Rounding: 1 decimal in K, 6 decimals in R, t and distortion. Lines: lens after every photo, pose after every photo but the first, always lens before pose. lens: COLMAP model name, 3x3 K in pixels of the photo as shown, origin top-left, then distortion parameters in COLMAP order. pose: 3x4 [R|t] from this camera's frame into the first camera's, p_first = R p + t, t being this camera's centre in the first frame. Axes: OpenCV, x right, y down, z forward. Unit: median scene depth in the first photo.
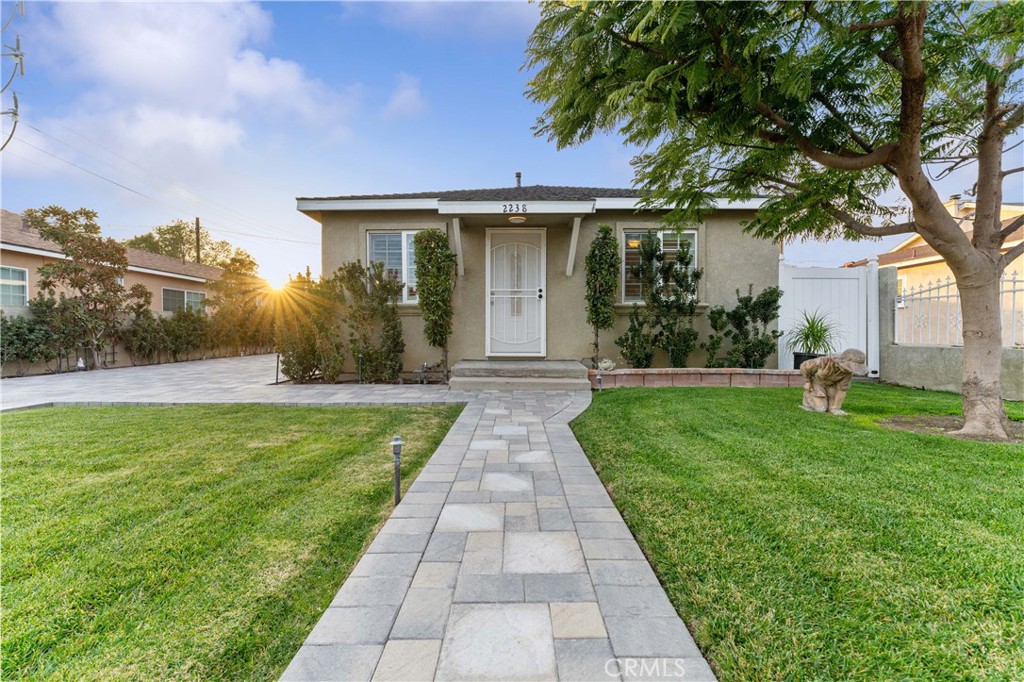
lens RADIAL K [[413.8, 0, 509.6], [0, 413.8, 339.8], [0, 0, 1]] dist [0.000503, 0.000103]
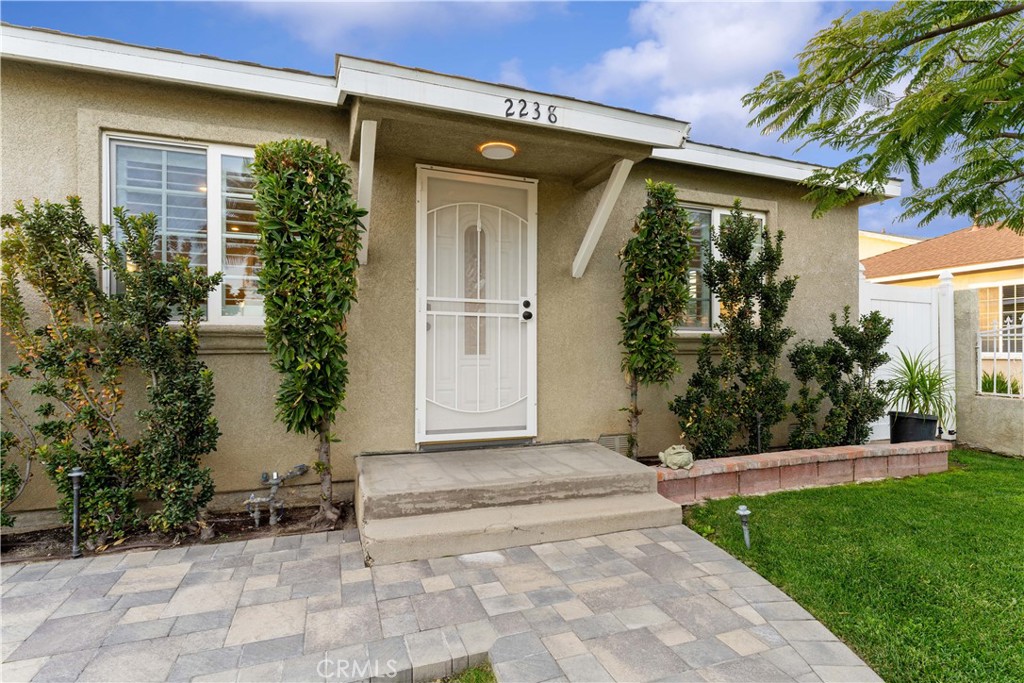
lens RADIAL K [[501.5, 0, 507.7], [0, 501.5, 347.0], [0, 0, 1]] dist [0.000064, -0.000235]
pose [[0.937686, 0.005664, 0.347437, -0.162787], [0.000447, 0.999847, -0.017504, -0.059270], [-0.347483, 0.016569, 0.937540, 0.464049]]
